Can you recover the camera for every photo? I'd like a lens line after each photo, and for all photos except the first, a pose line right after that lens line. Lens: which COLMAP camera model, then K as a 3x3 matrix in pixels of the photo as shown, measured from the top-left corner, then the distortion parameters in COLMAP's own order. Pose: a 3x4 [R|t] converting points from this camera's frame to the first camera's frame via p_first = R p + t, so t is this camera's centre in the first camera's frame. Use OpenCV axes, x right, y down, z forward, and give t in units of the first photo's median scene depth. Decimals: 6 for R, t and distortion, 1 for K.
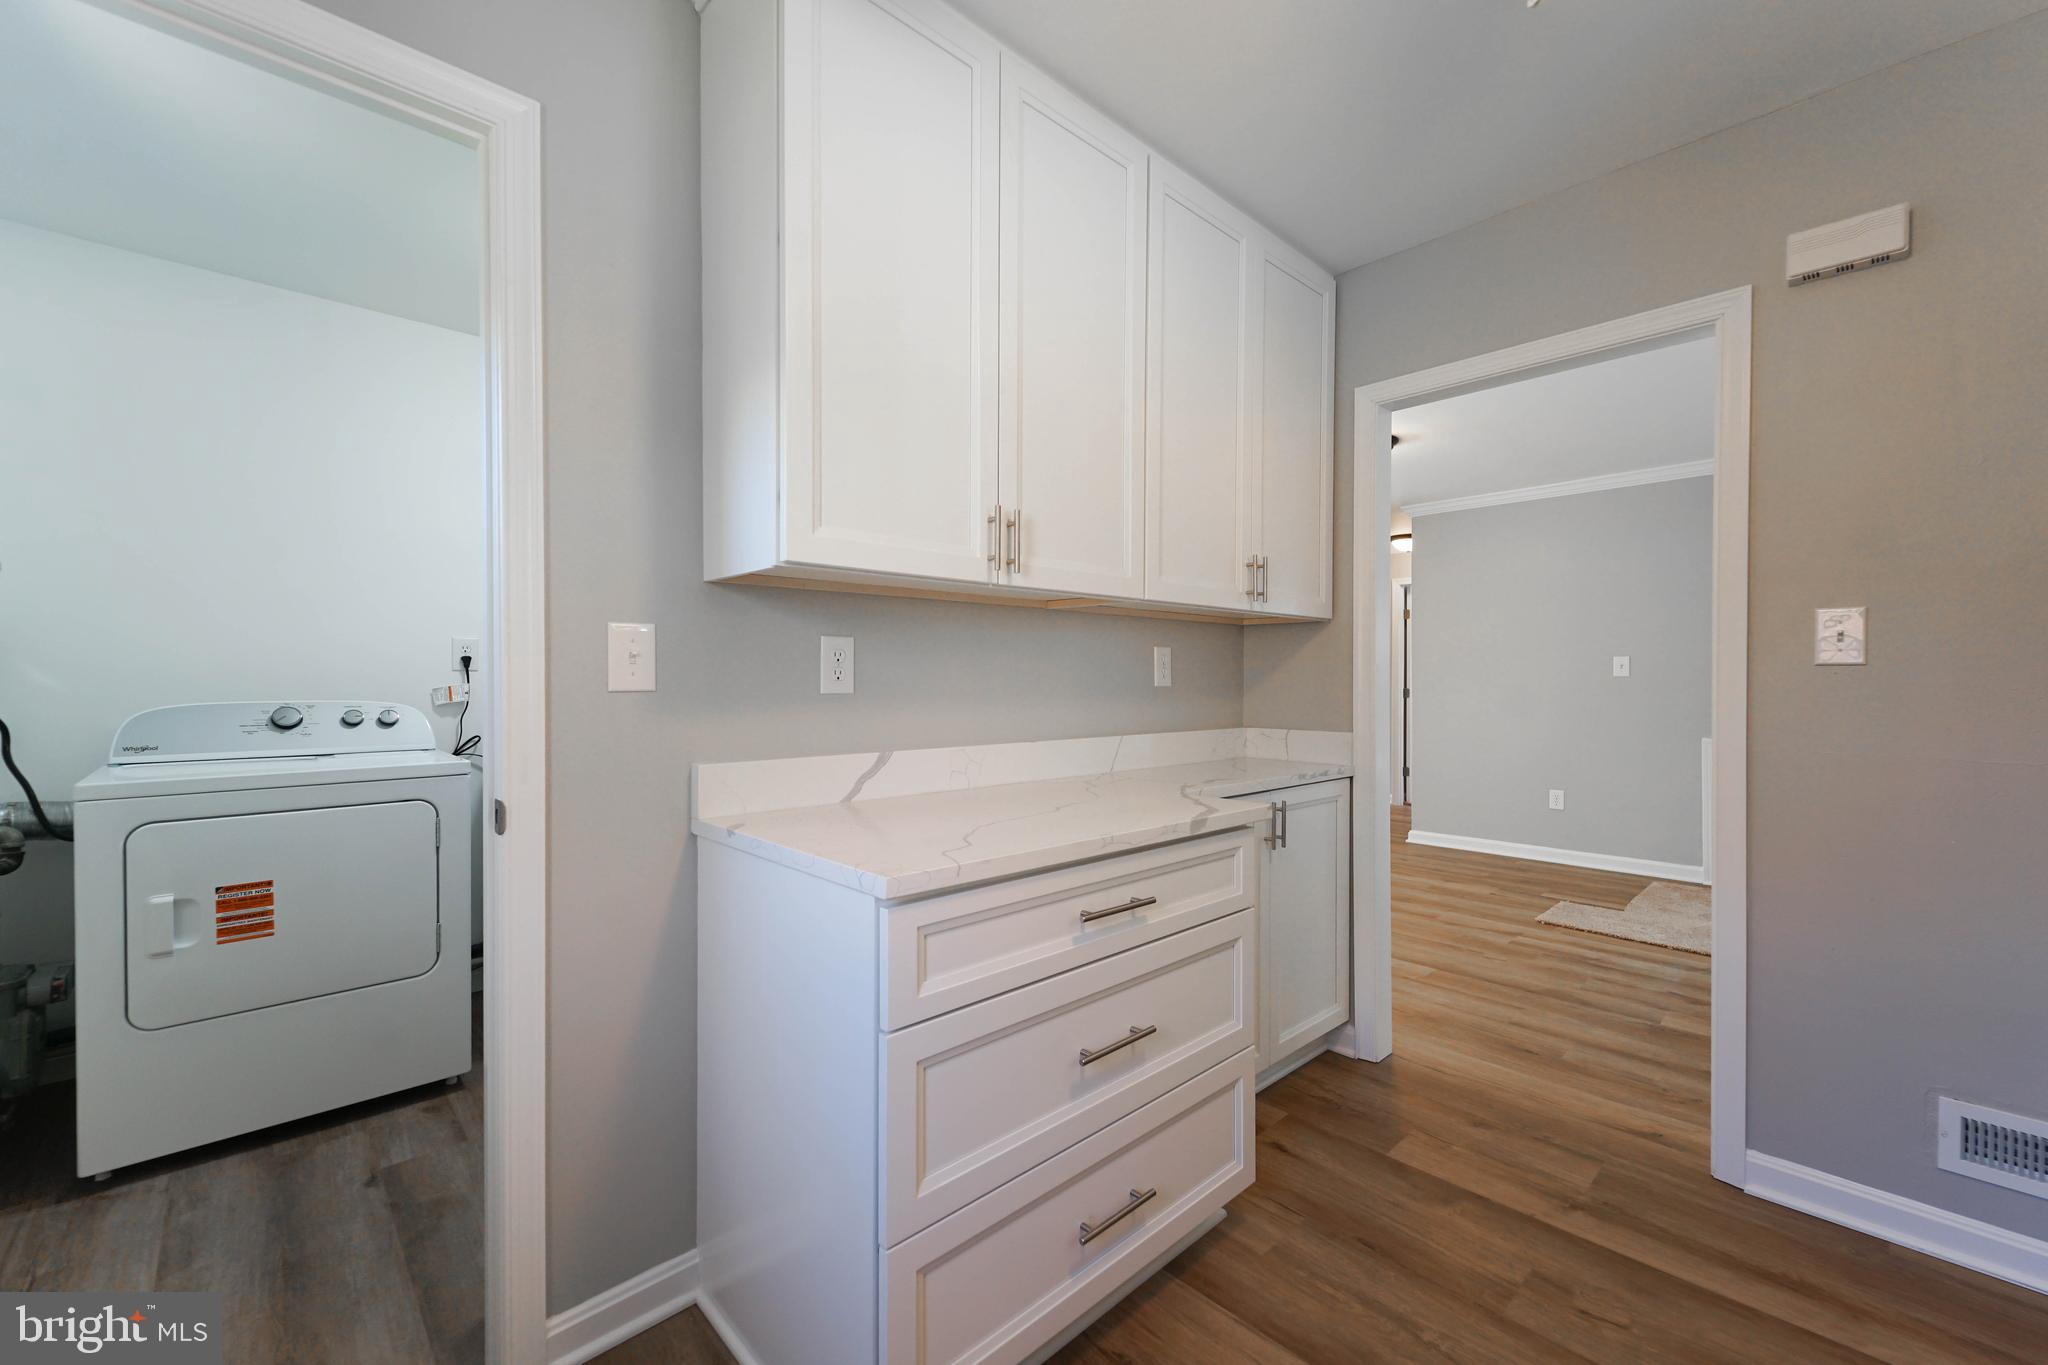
lens RADIAL K [[825.5, 0, 1018.7], [0, 825.5, 682.4], [0, 0, 1]] dist [-0.001315, 0.000009]
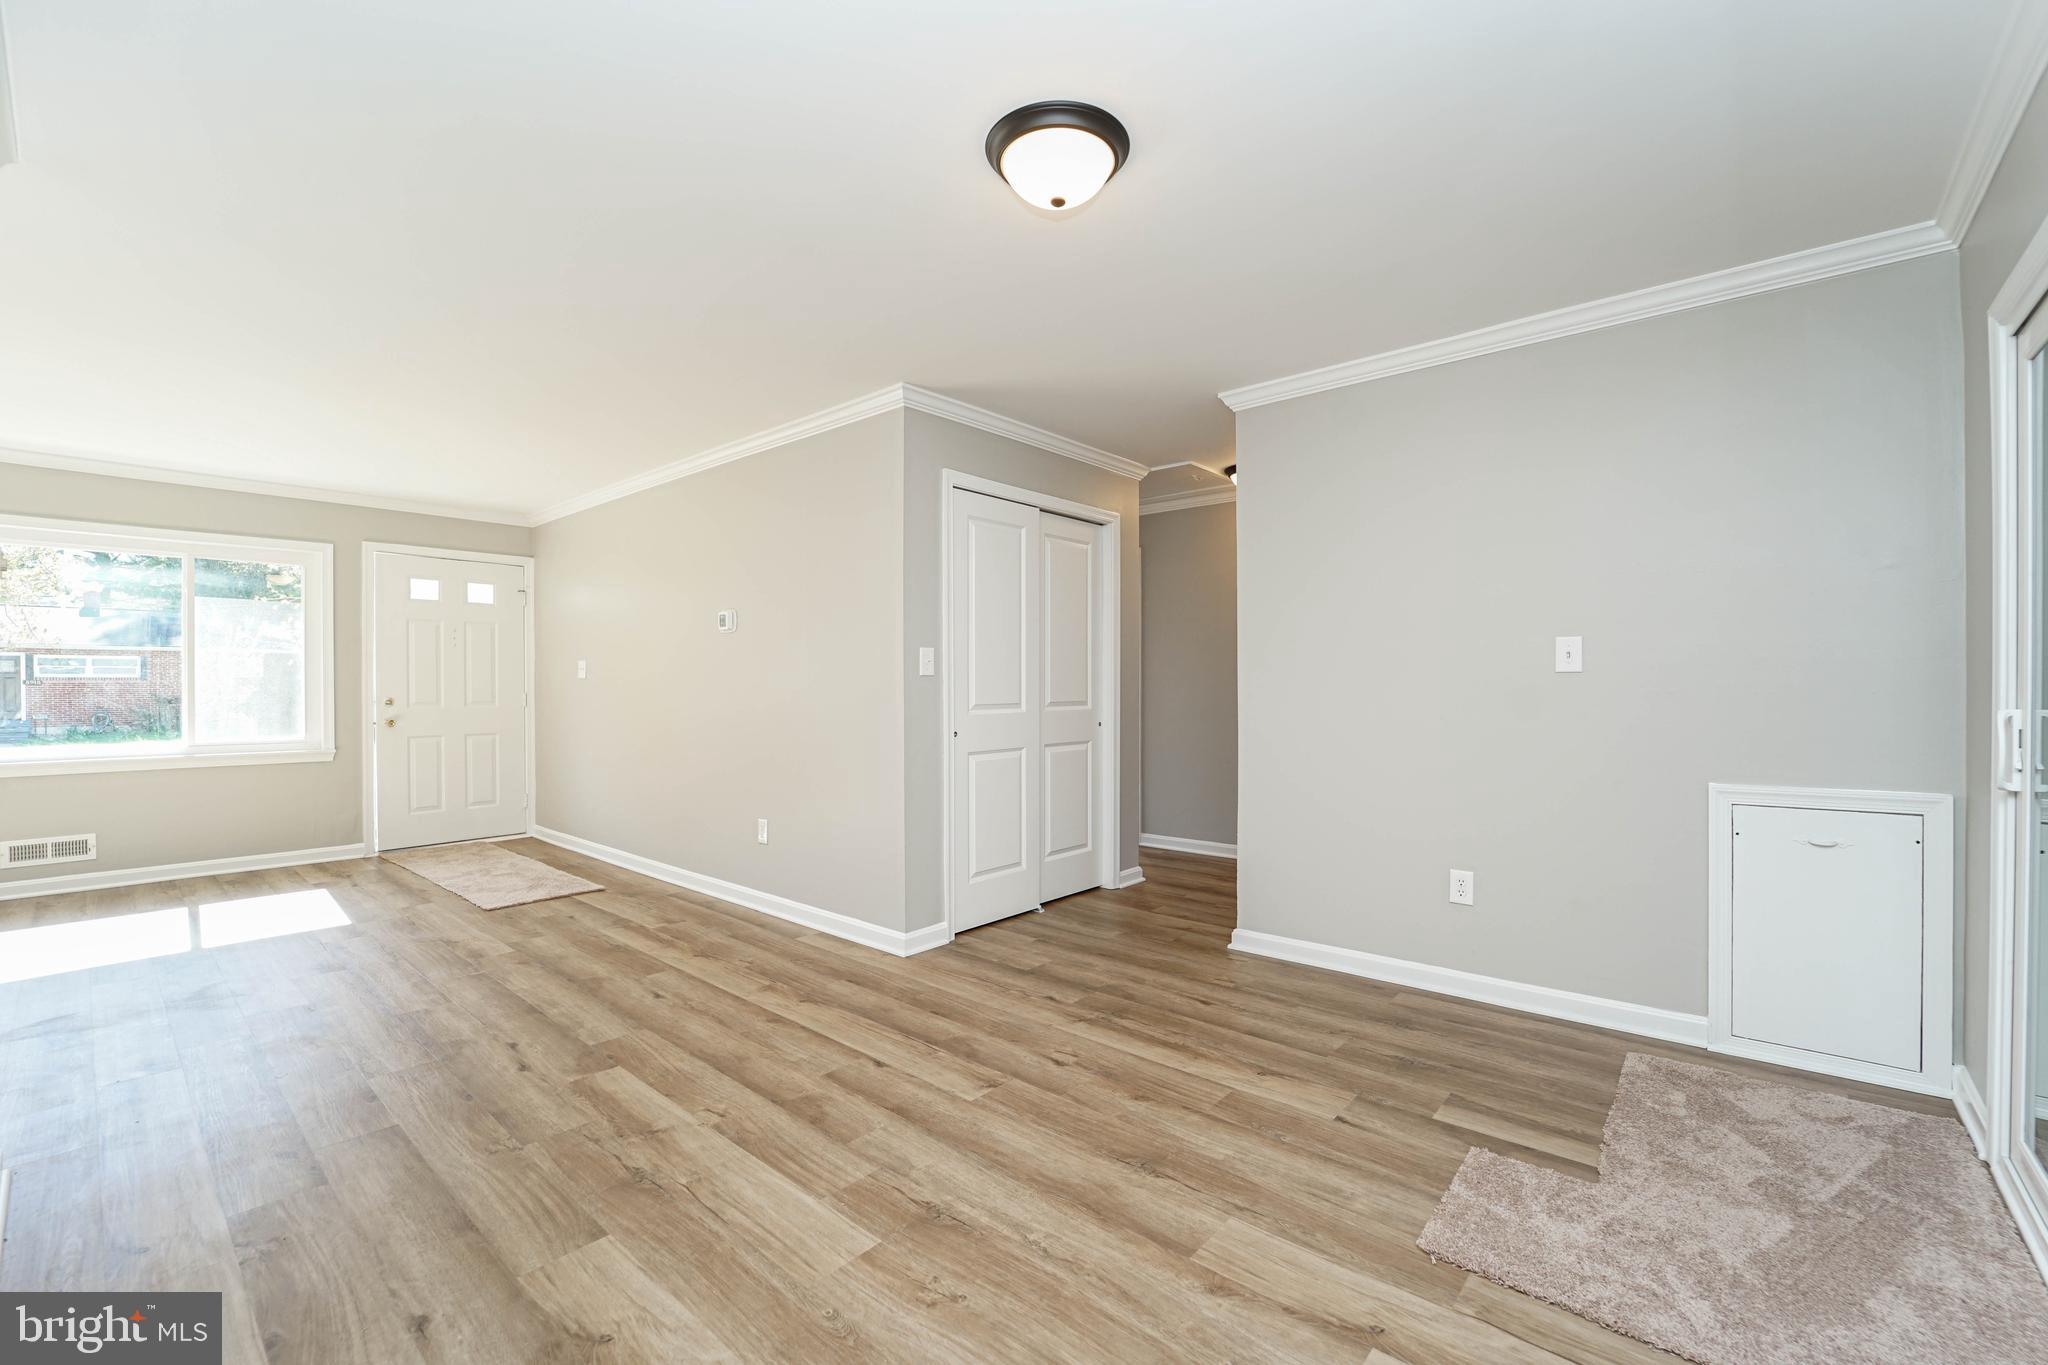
lens RADIAL K [[842.0, 0, 1044.2], [0, 842.0, 677.6], [0, 0, 1]] dist [-0.015496, -0.000209]
pose [[0.992626, 0.001655, 0.121207, 0.500295], [-0.000158, 0.999924, -0.012361, 0.005102], [-0.121219, 0.012250, 0.992550, 0.776331]]
